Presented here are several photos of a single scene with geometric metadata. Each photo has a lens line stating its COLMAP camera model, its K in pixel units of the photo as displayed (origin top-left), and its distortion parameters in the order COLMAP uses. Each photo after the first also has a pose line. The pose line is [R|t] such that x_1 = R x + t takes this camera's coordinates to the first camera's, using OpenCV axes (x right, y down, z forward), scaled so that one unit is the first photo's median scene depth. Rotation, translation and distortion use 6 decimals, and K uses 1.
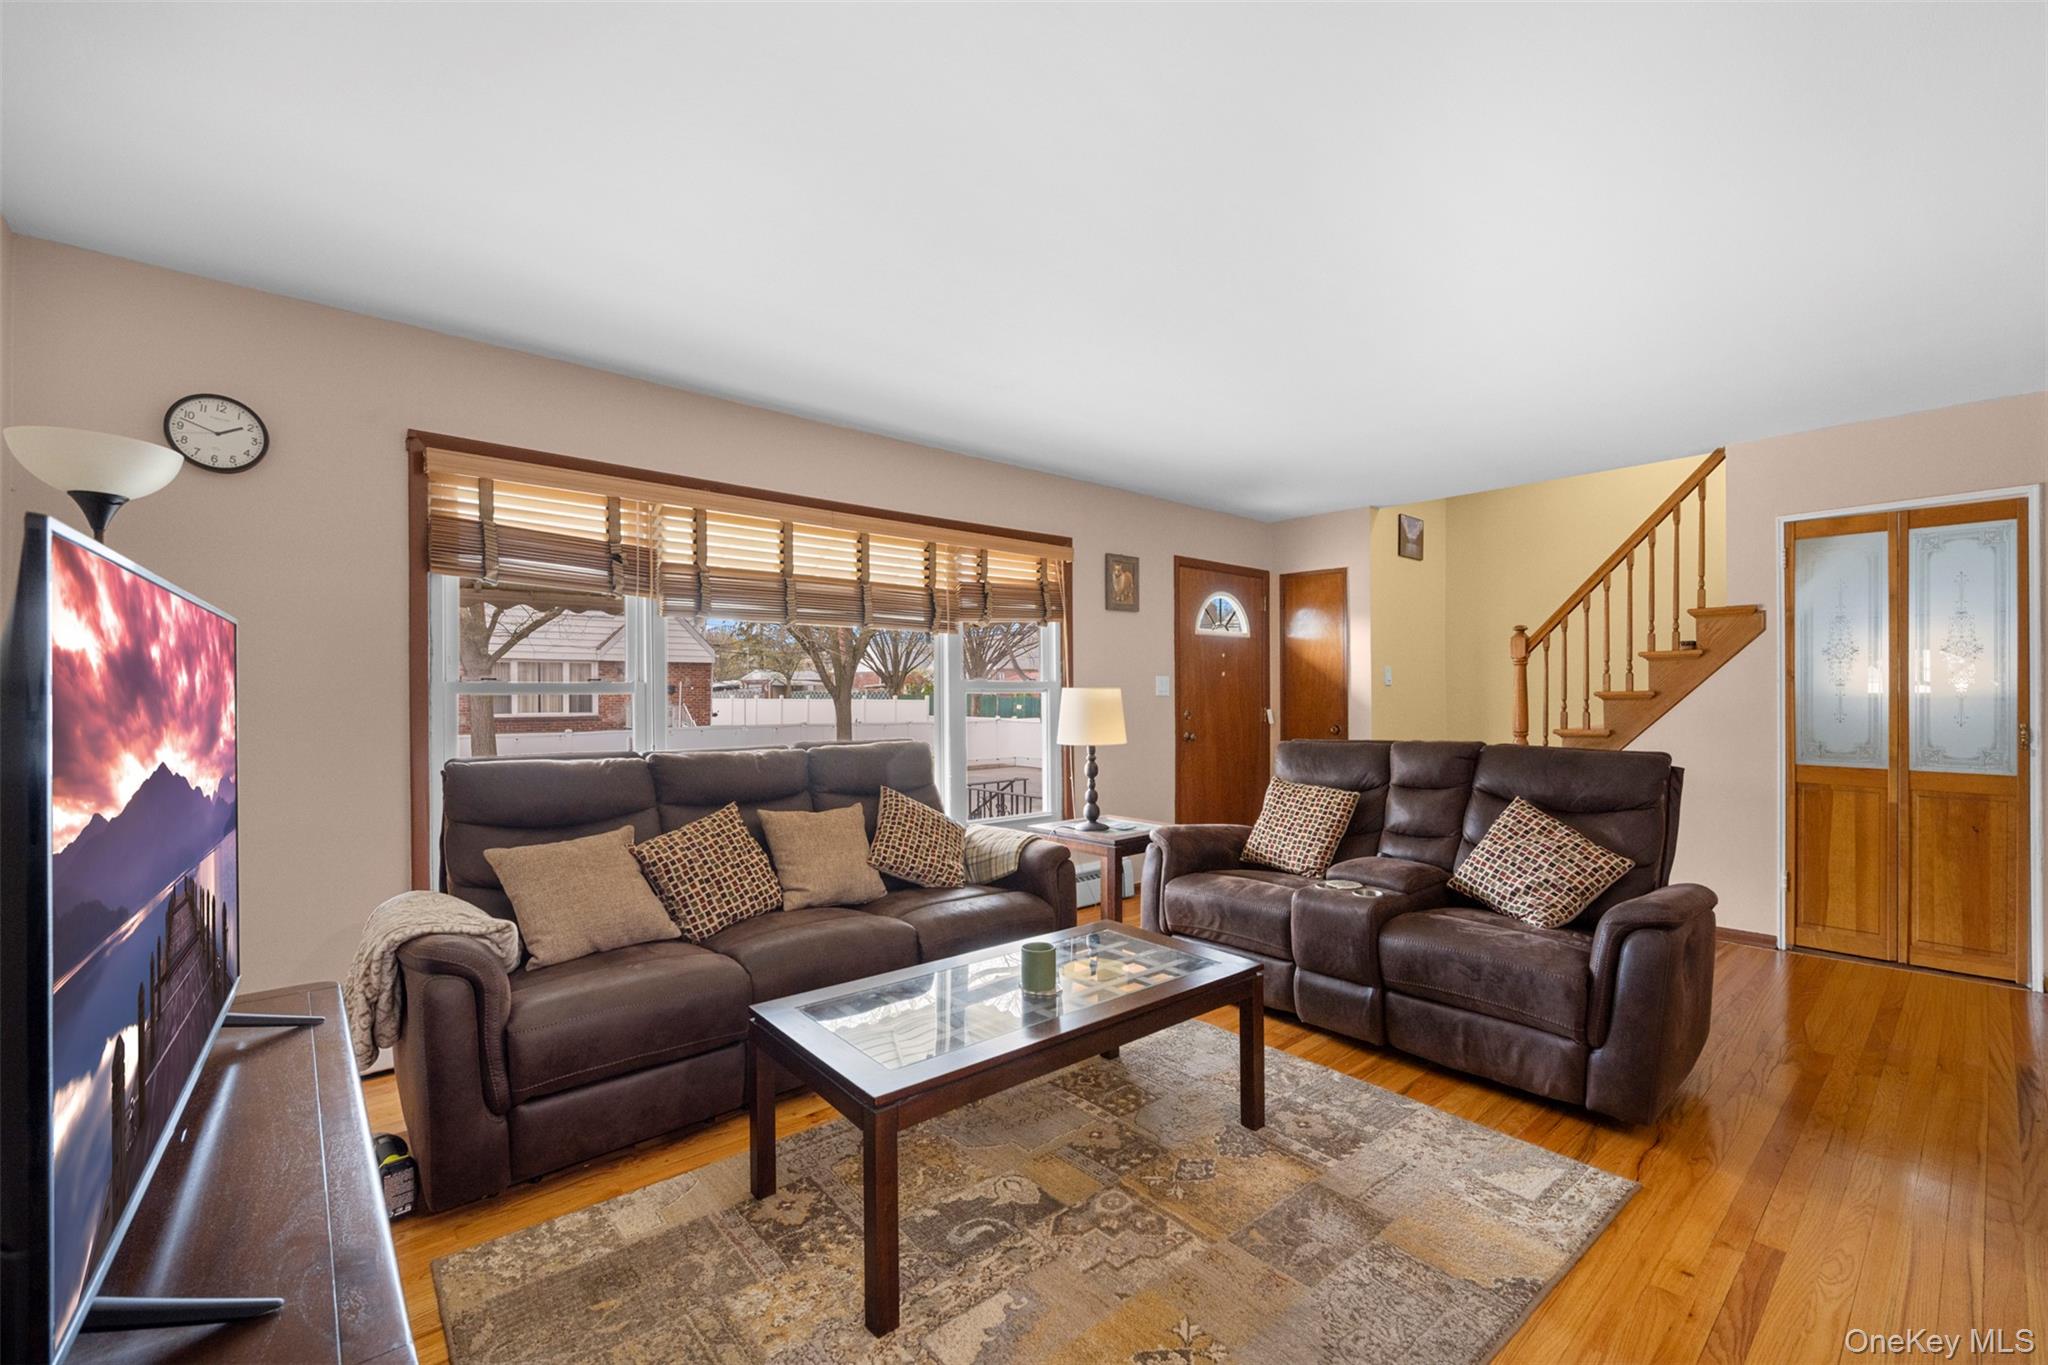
lens RADIAL K [[819.2, 0, 1033.1], [0, 819.2, 691.0], [0, 0, 1]] dist [0.003582, 0.000291]
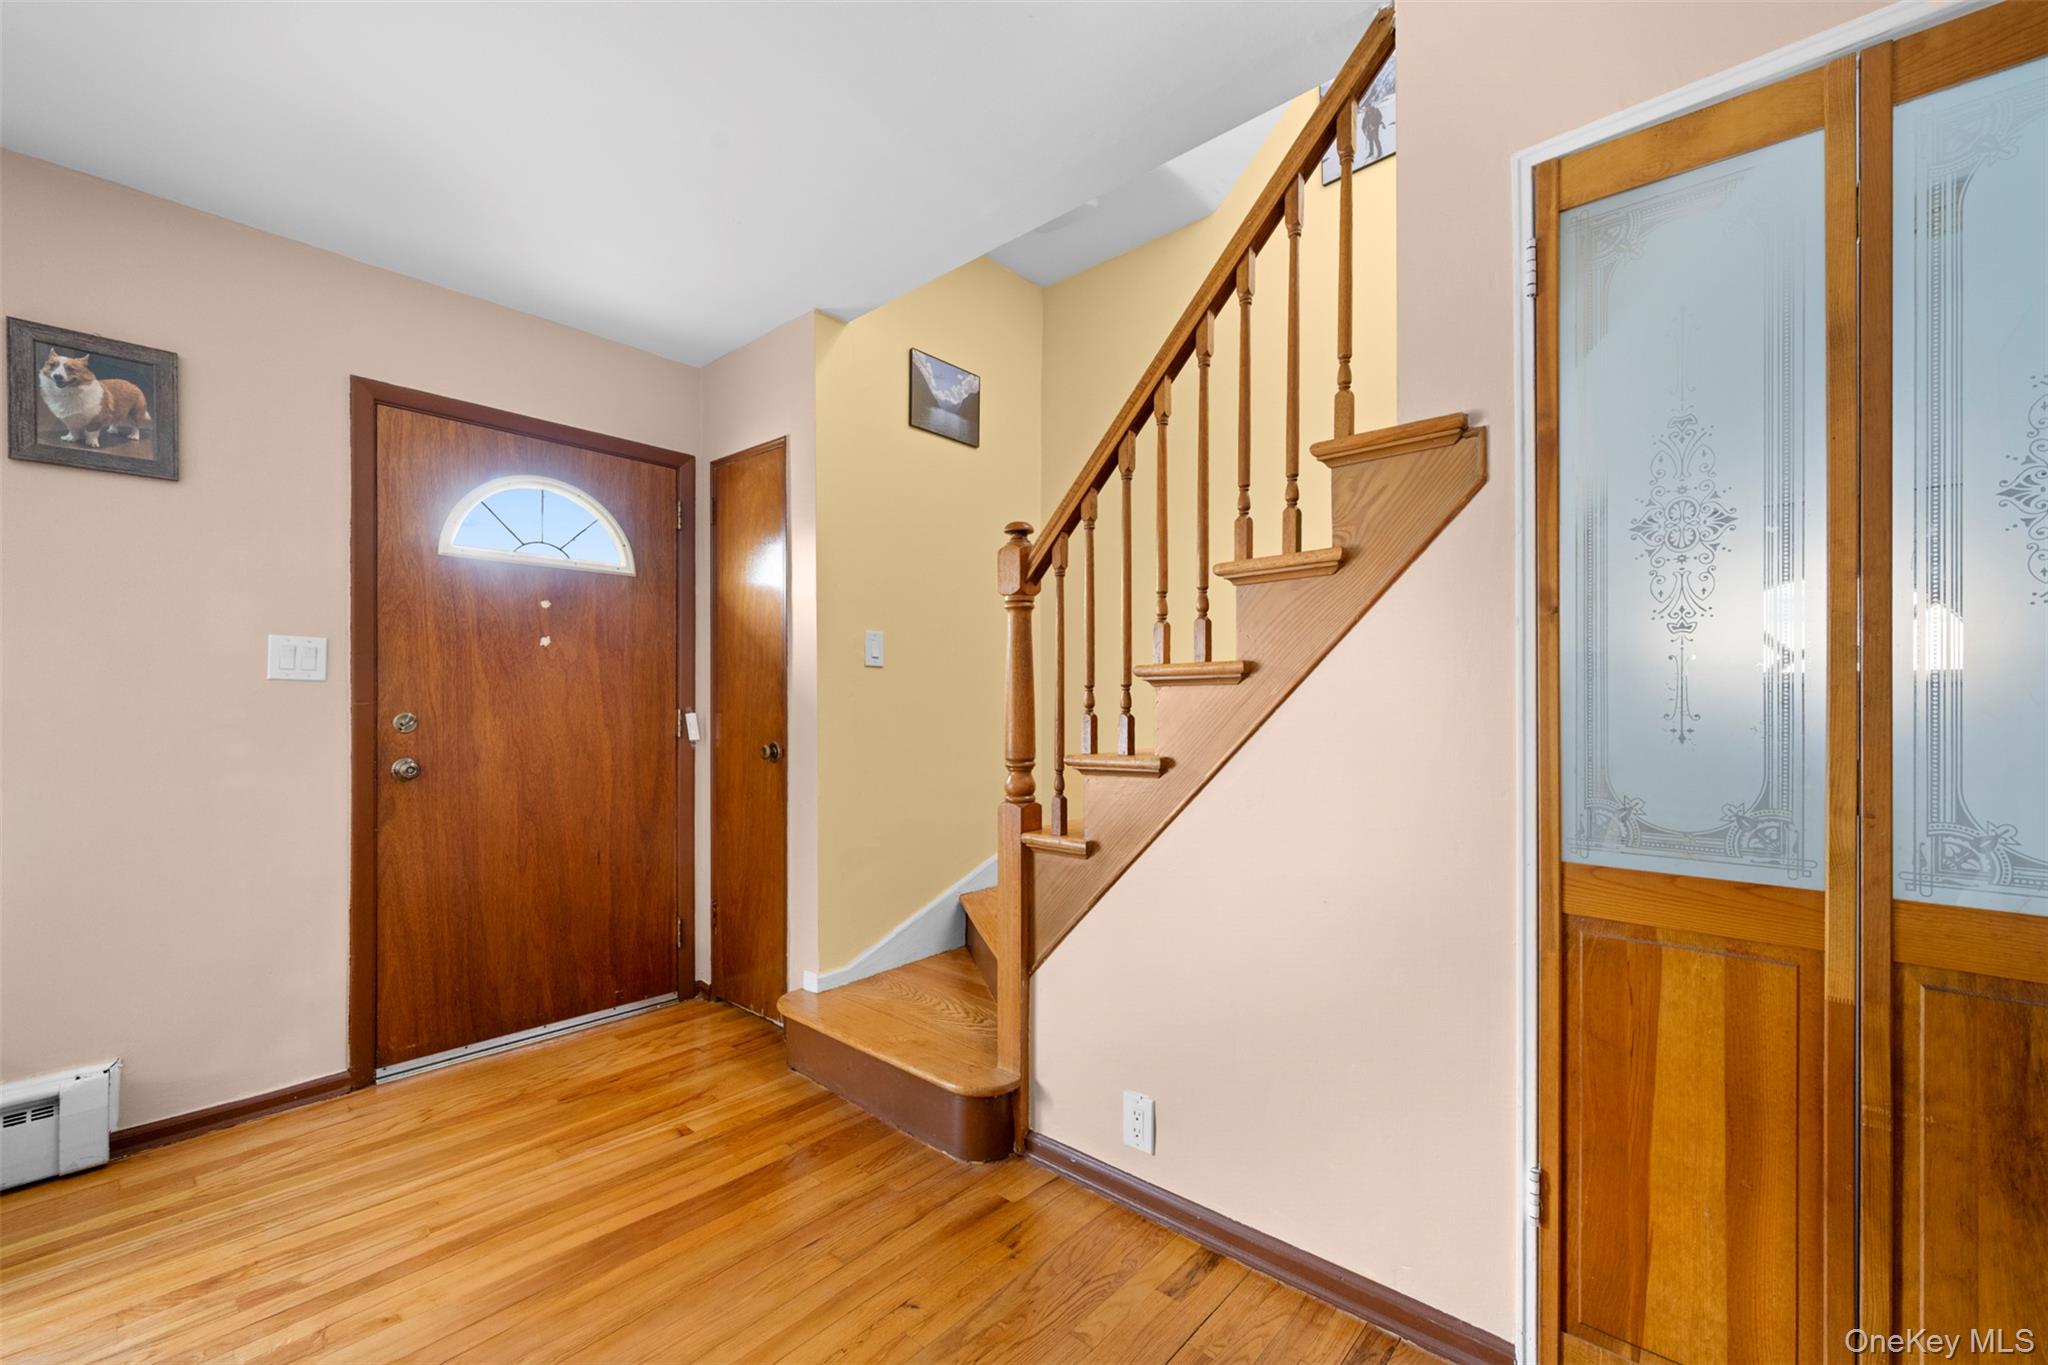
lens RADIAL K [[819.2, 0, 991.7], [0, 819.2, 698.5], [0, 0, 1]] dist [0.003582, 0.000291]
pose [[0.992937, 0.000976, 0.118641, 0.654376], [-0.000774, 0.999998, -0.001752, 0.021637], [-0.118642, 0.001647, 0.992936, 0.691356]]
